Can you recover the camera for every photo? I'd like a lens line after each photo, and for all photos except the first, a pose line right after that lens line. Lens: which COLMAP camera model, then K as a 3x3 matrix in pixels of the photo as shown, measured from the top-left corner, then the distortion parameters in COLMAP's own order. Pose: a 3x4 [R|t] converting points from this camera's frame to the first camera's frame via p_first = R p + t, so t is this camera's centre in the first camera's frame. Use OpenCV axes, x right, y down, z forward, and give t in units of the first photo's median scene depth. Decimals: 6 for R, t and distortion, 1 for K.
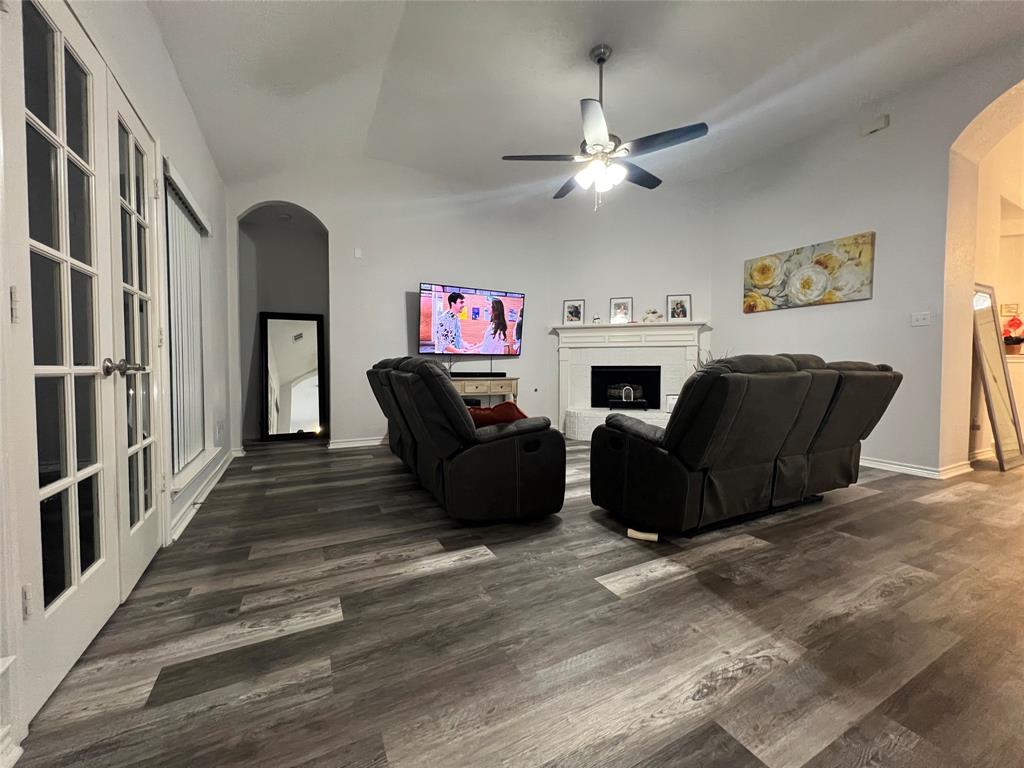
lens RADIAL K [[410.3, 0, 510.1], [0, 410.3, 377.1], [0, 0, 1]] dist [-0.001255, -0.000014]
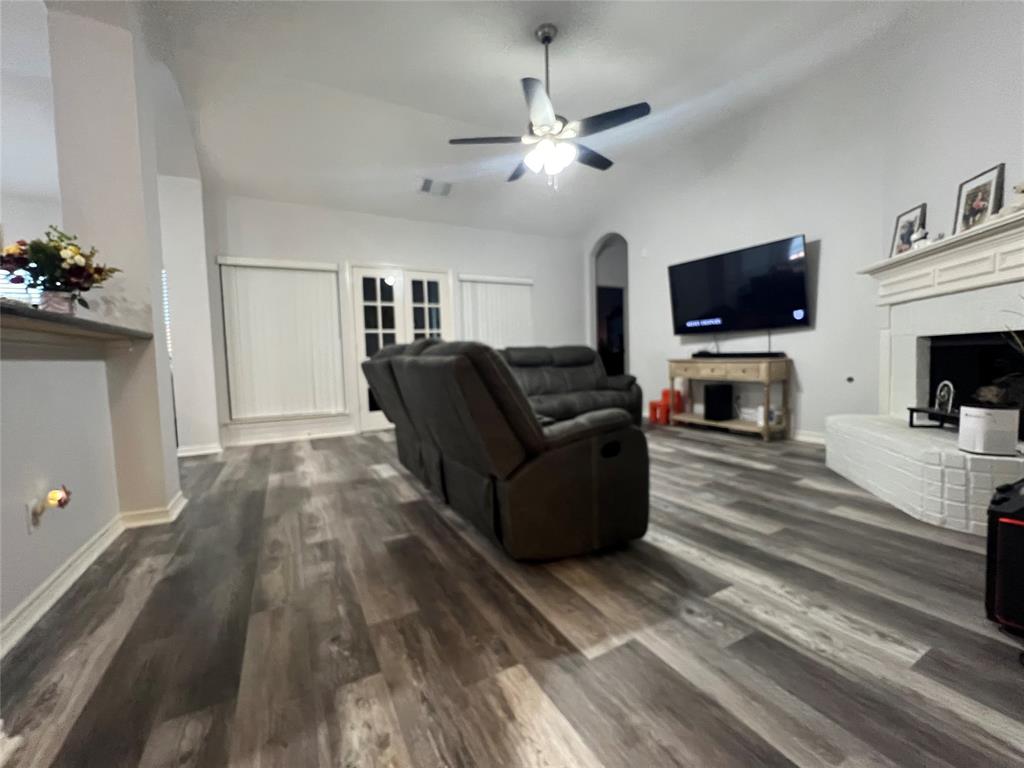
lens RADIAL K [[410.2, 0, 508.2], [0, 410.2, 379.5], [0, 0, 1]] dist [-0.007932, 0.002223]
pose [[0.024178, 0.055373, -0.998173, 0.998431], [0.008606, 0.998416, 0.055595, -0.009824], [0.999671, -0.009934, 0.023664, 0.708323]]
